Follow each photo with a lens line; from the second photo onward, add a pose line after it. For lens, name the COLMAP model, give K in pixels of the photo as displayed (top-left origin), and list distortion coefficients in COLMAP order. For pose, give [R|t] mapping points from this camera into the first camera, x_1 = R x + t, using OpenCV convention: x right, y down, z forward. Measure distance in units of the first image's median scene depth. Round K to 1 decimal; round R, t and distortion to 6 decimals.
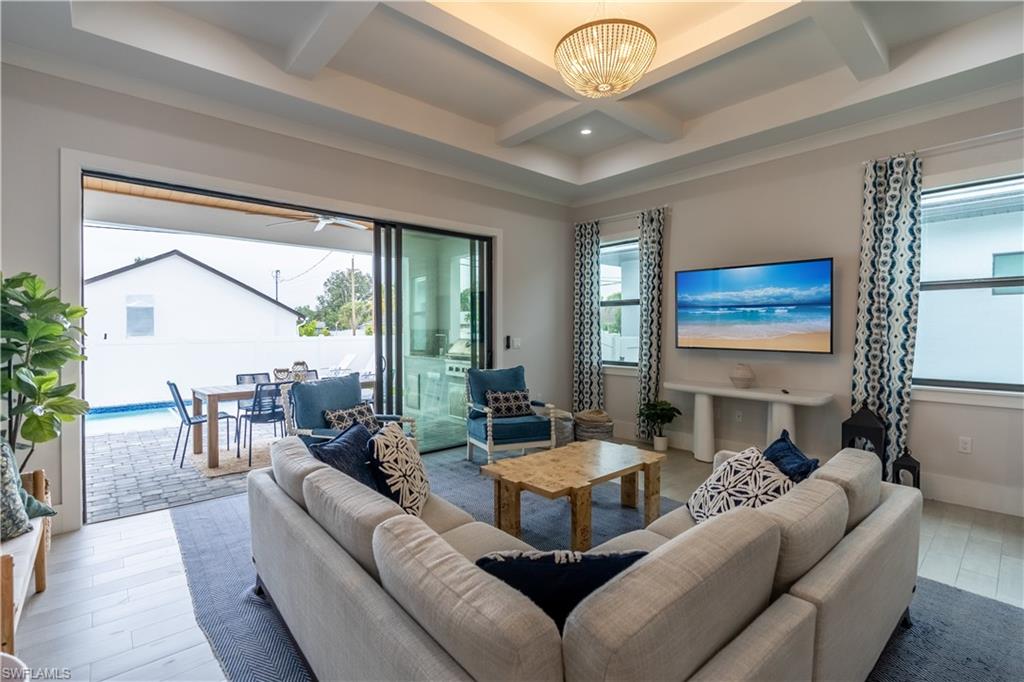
lens RADIAL K [[458.4, 0, 510.0], [0, 458.4, 336.3], [0, 0, 1]] dist [-0.003479, 0.000393]
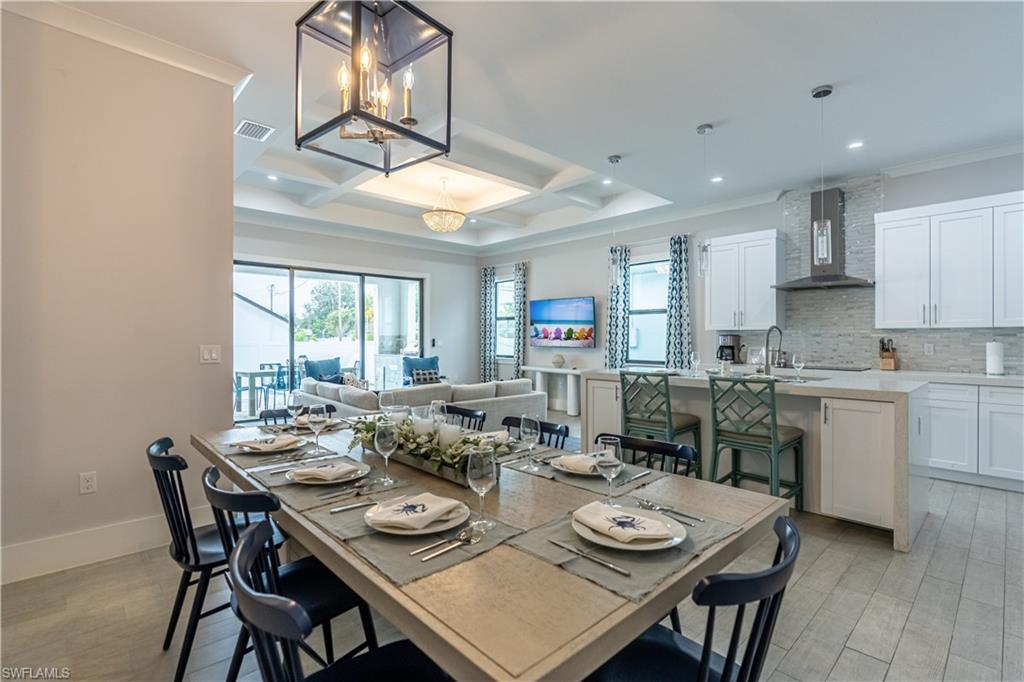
lens RADIAL K [[458.4, 0, 512.4], [0, 458.4, 337.6], [0, 0, 1]] dist [-0.003479, 0.000393]
pose [[0.999523, 0.001938, 0.030820, 0.229457], [-0.001486, 0.999892, -0.014653, 0.018555], [-0.030845, 0.014600, 0.999418, -0.643057]]
